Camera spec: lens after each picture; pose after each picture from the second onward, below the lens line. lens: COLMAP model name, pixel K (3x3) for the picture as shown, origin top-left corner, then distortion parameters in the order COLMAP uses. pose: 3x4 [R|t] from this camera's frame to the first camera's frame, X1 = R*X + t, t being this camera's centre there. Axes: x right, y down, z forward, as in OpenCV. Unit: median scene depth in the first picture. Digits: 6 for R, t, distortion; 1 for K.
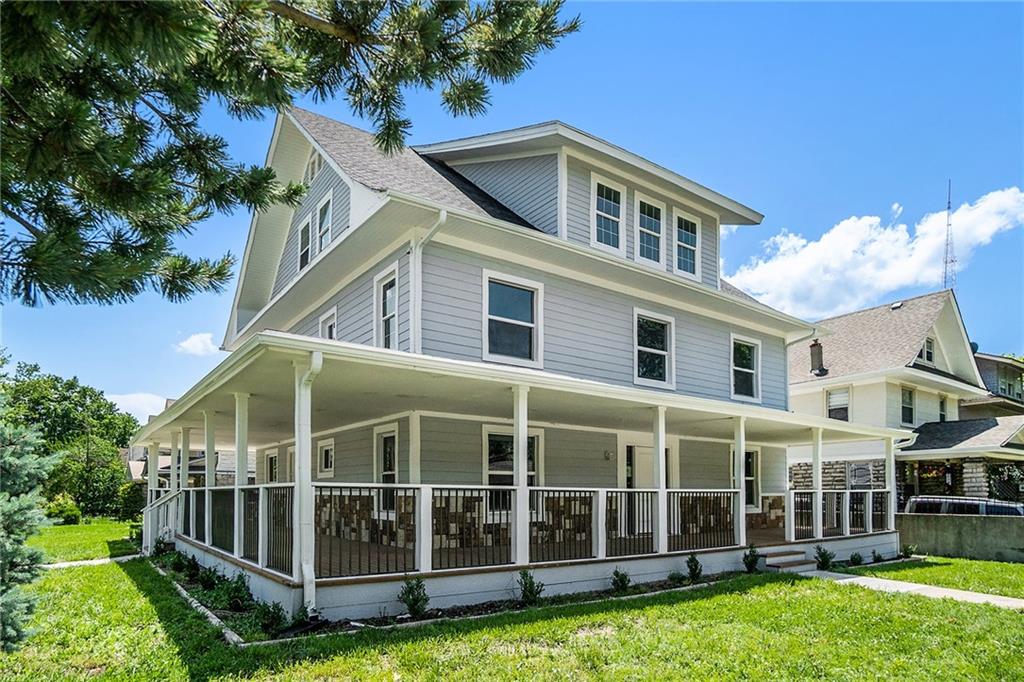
lens RADIAL K [[550.7, 0, 512.0], [0, 550.7, 341.0], [0, 0, 1]] dist [-0.001895, -0.000179]
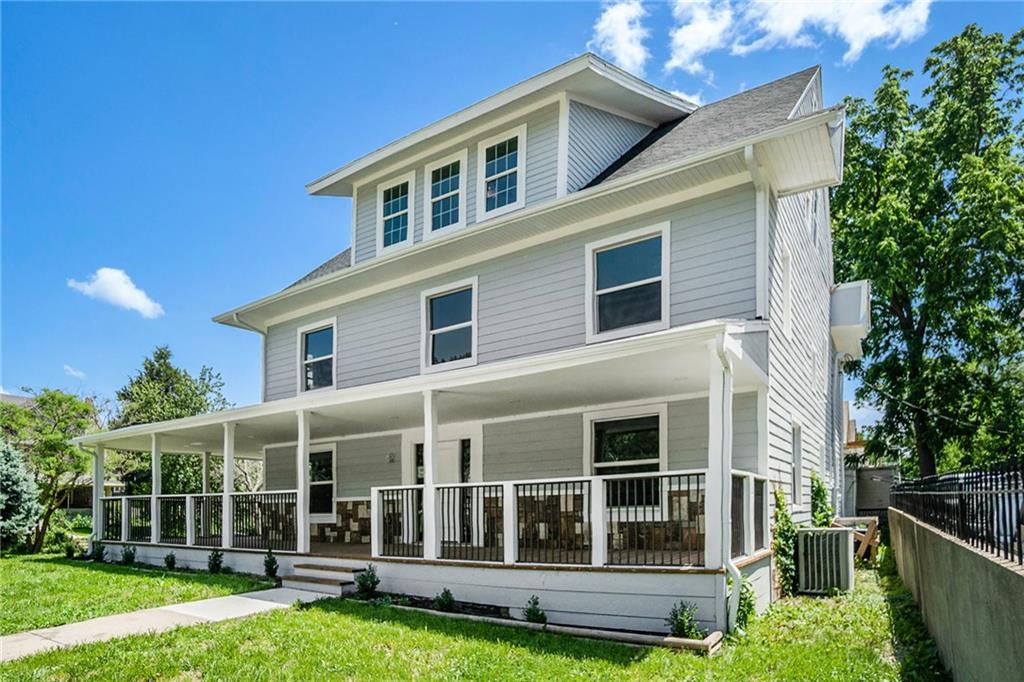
lens RADIAL K [[569.5, 0, 510.1], [0, 569.5, 298.9], [0, 0, 1]] dist [-0.003426, -0.000430]
pose [[0.372384, -0.313893, -0.873385, 1.157875], [0.275854, 0.935972, -0.218772, 0.209673], [0.886135, -0.159459, 0.435130, 0.739731]]
